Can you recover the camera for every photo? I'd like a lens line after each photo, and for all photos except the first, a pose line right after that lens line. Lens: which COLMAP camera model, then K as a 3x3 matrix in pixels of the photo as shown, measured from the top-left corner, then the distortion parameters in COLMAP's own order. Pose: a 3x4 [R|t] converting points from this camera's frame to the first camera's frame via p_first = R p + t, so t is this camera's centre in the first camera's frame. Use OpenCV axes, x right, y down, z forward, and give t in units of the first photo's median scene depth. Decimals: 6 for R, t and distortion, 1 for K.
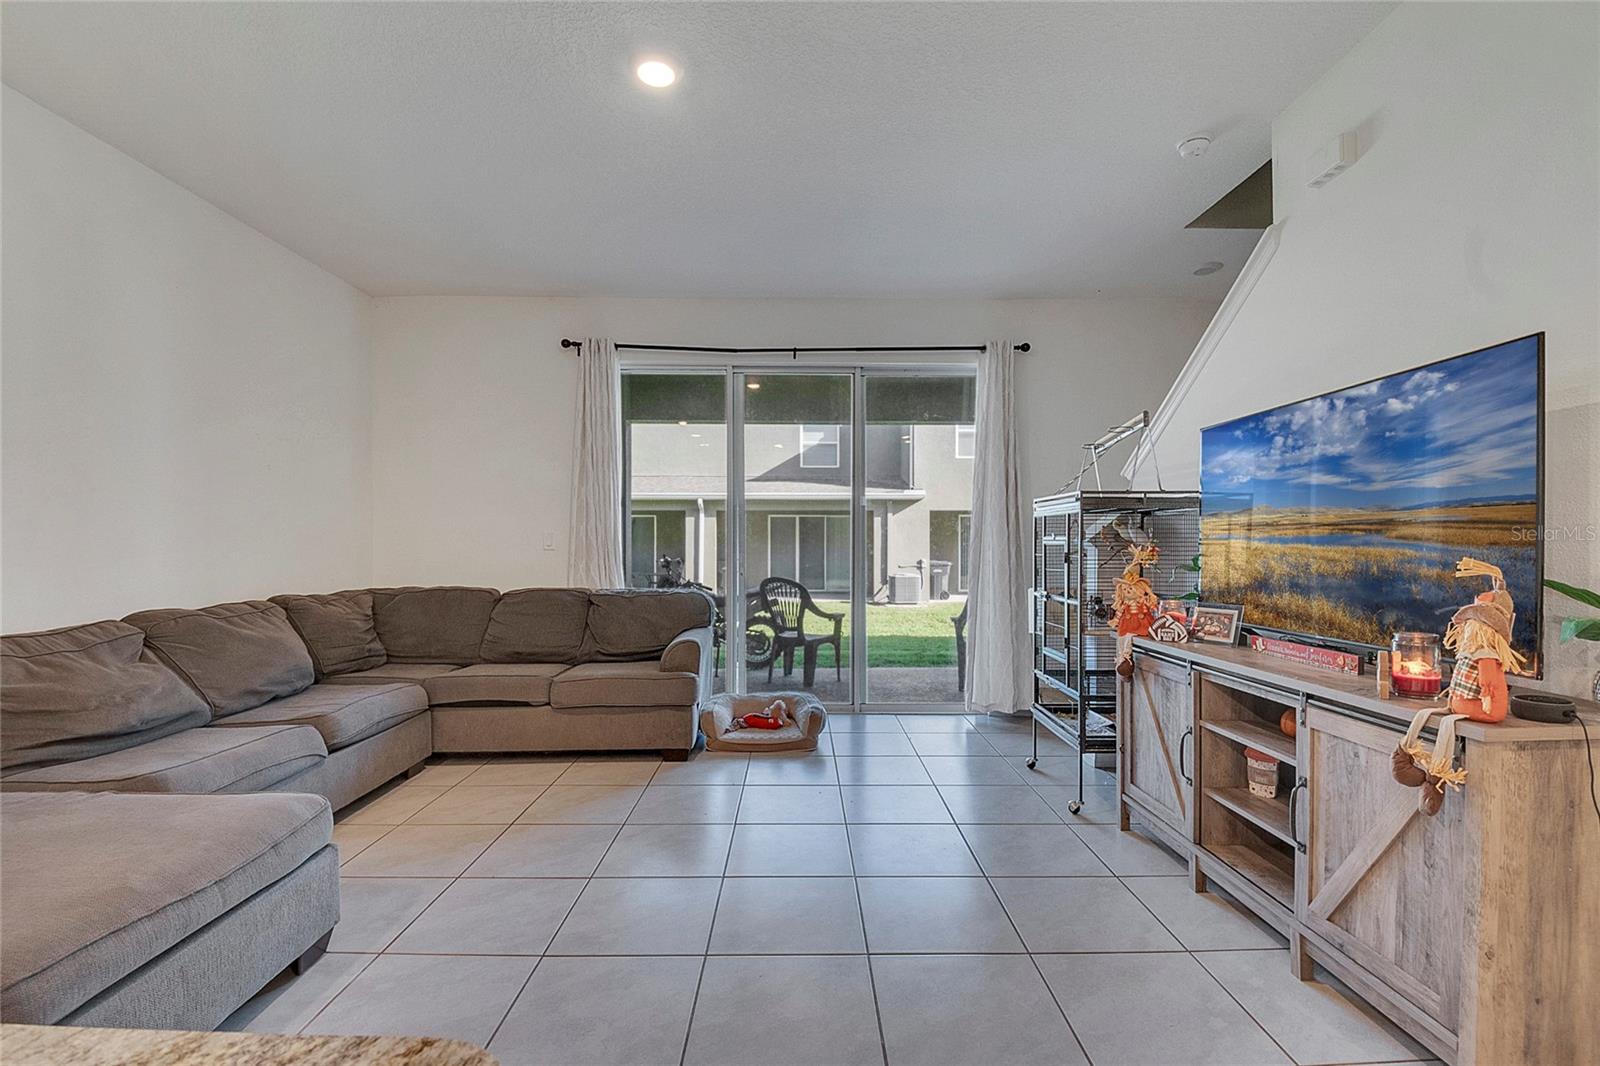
lens RADIAL K [[700.6, 0, 814.6], [0, 700.6, 540.5], [0, 0, 1]] dist [-0.000780, -0.011866]
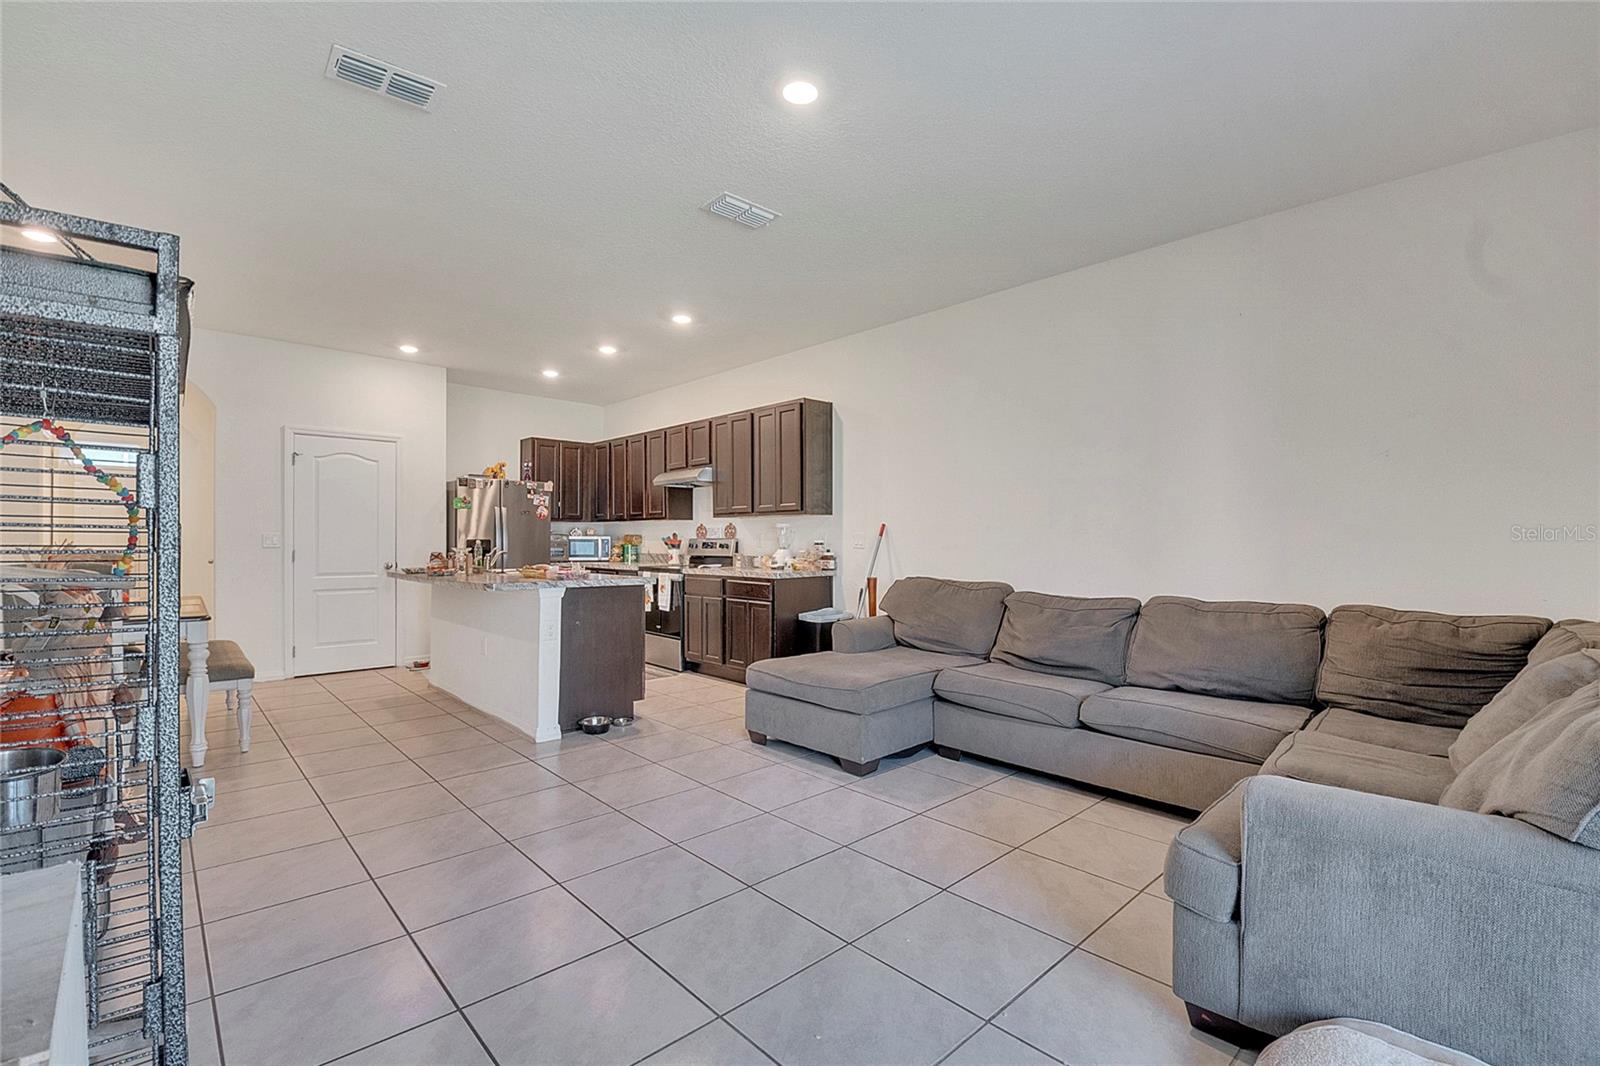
lens RADIAL K [[700.6, 0, 815.9], [0, 700.6, 540.9], [0, 0, 1]] dist [-0.000780, -0.011866]
pose [[-0.740004, -0.003298, -0.672594, 0.269941], [-0.000862, 0.999992, -0.003955, 0.004199], [0.672602, -0.002347, -0.740001, 1.066048]]
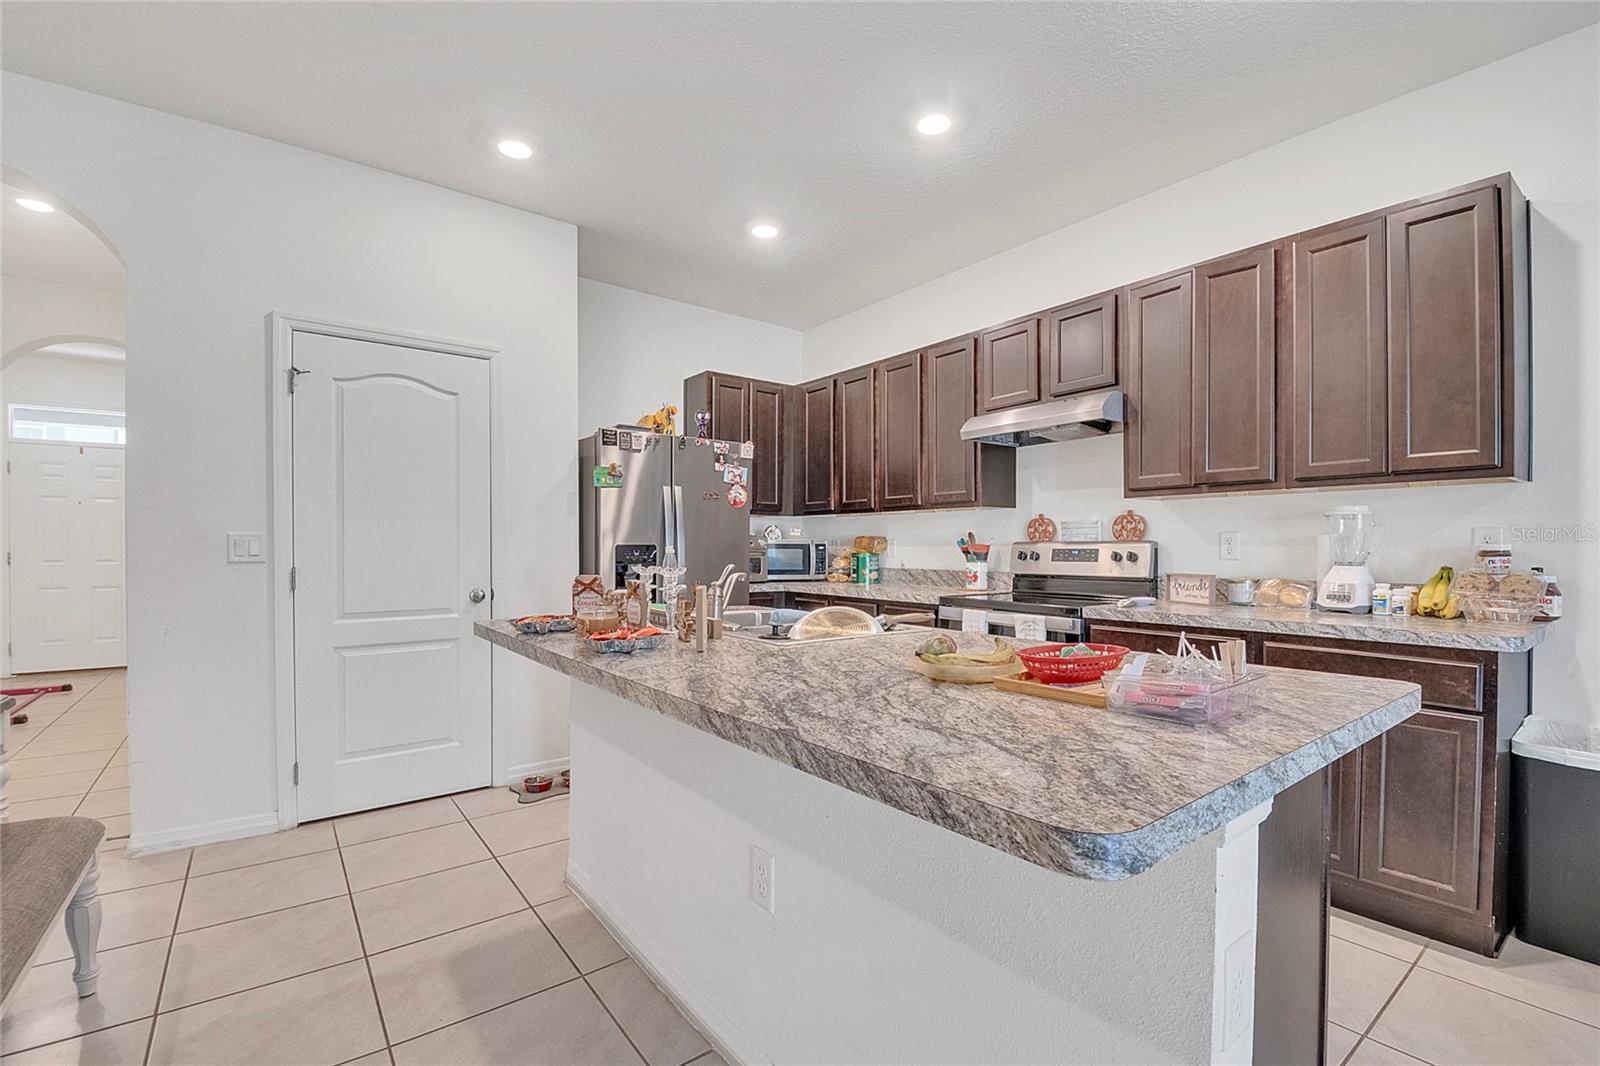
lens RADIAL K [[700.6, 0, 807.8], [0, 700.6, 551.4], [0, 0, 1]] dist [-0.000780, -0.011866]
pose [[-0.807929, 0.003704, -0.589269, 0.094600], [0.001874, 0.999991, 0.003716, -0.000150], [0.589278, 0.001898, -0.807928, 0.151239]]
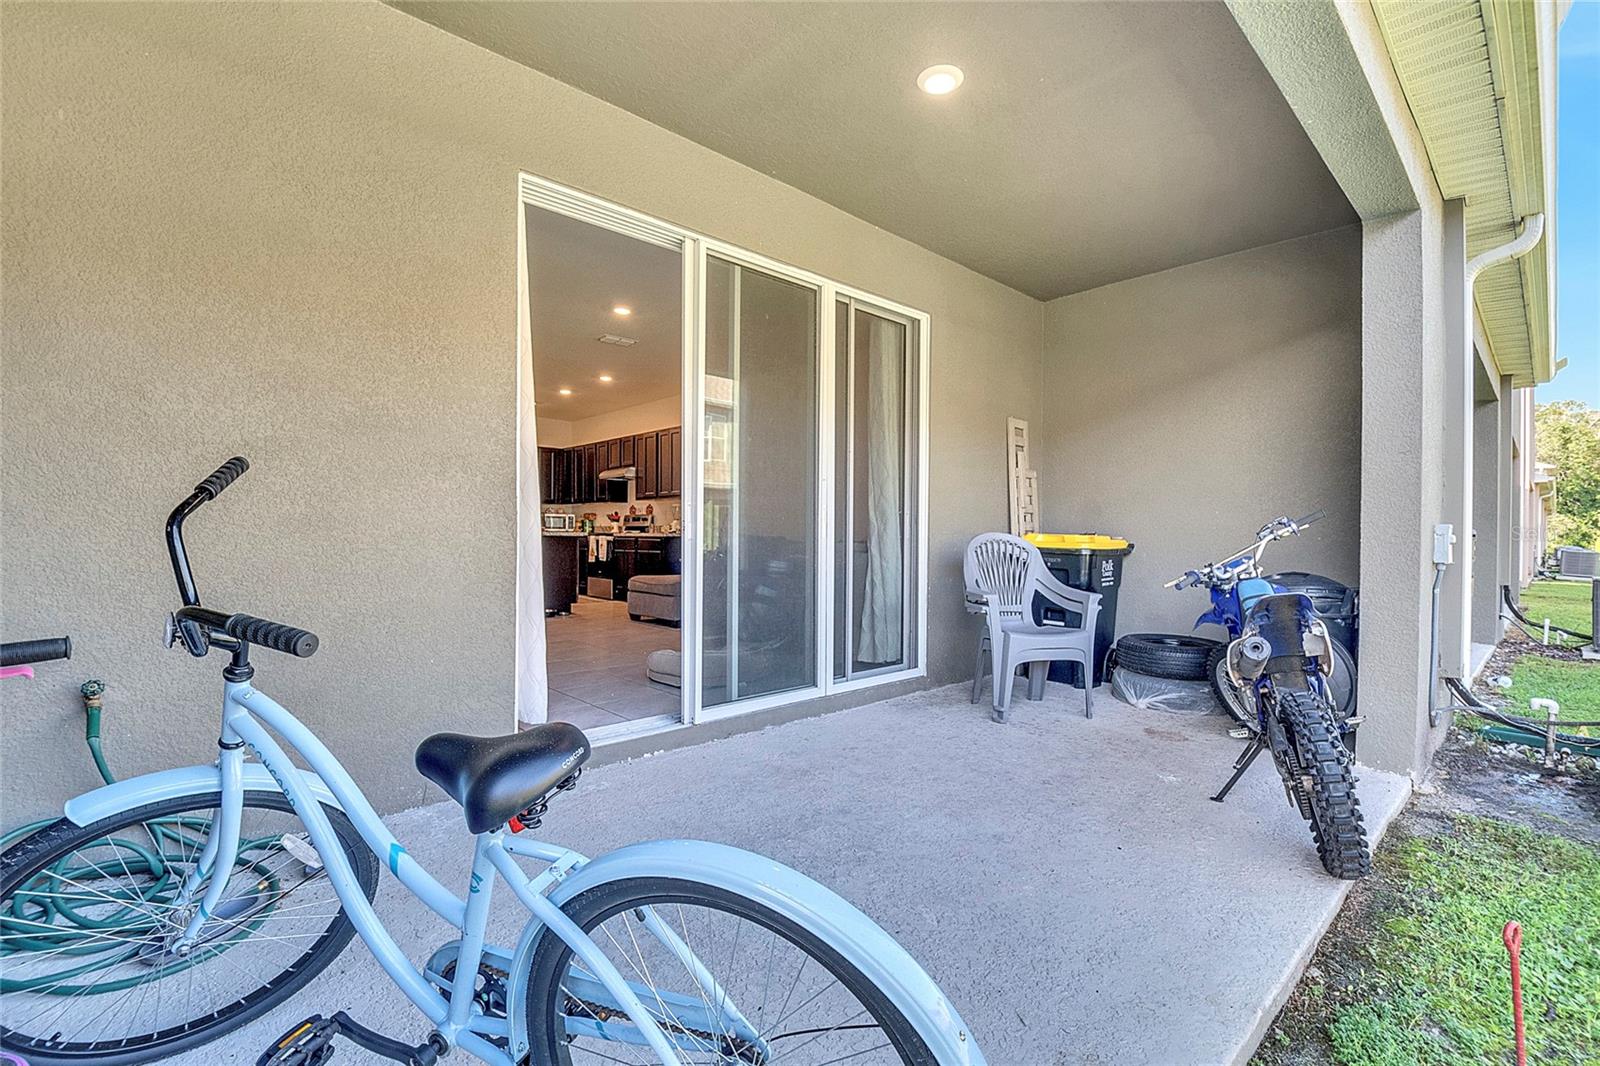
lens RADIAL K [[700.6, 0, 808.7], [0, 700.6, 534.7], [0, 0, 1]] dist [-0.000780, -0.011866]
pose [[-0.746951, -0.001918, -0.664876, 0.533992], [-0.003892, 0.999991, 0.001488, 0.057618], [0.664868, 0.003700, -0.746952, 1.930883]]
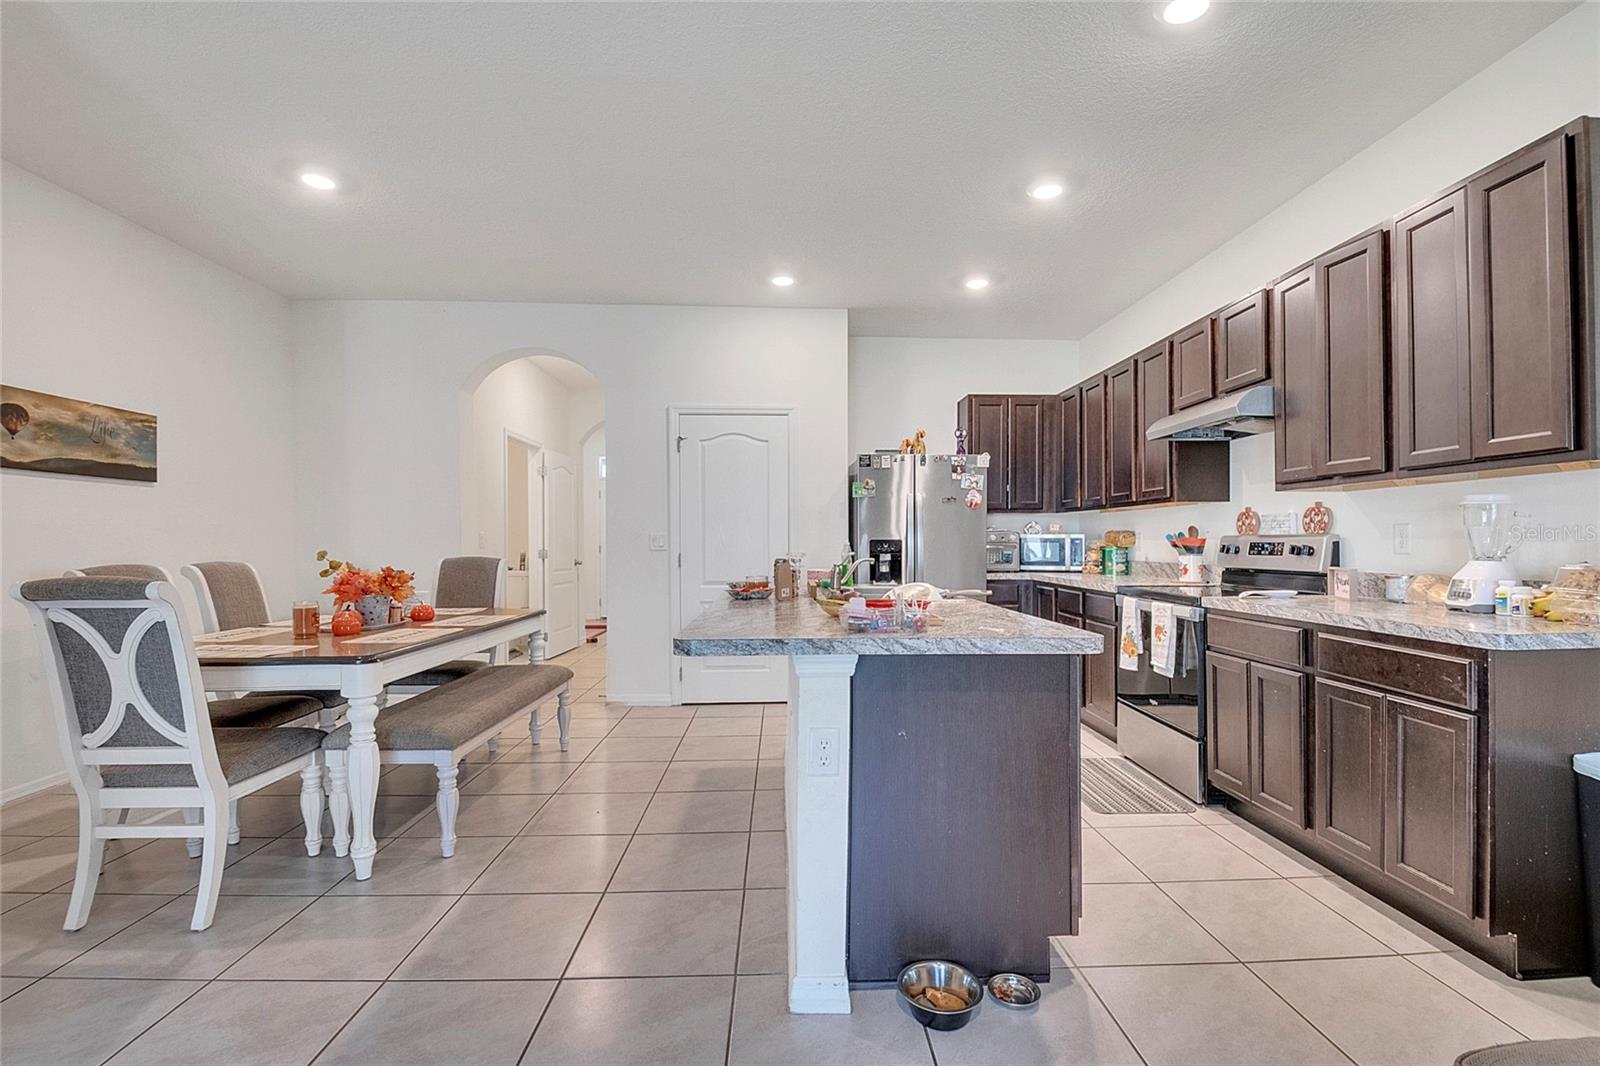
lens RADIAL K [[700.6, 0, 805.2], [0, 700.6, 545.1], [0, 0, 1]] dist [-0.000780, -0.011866]
pose [[-0.999979, 0.000657, -0.006453, -0.110561], [0.000649, 0.999999, 0.001283, 0.002522], [0.006454, 0.001279, -0.999978, 0.489330]]
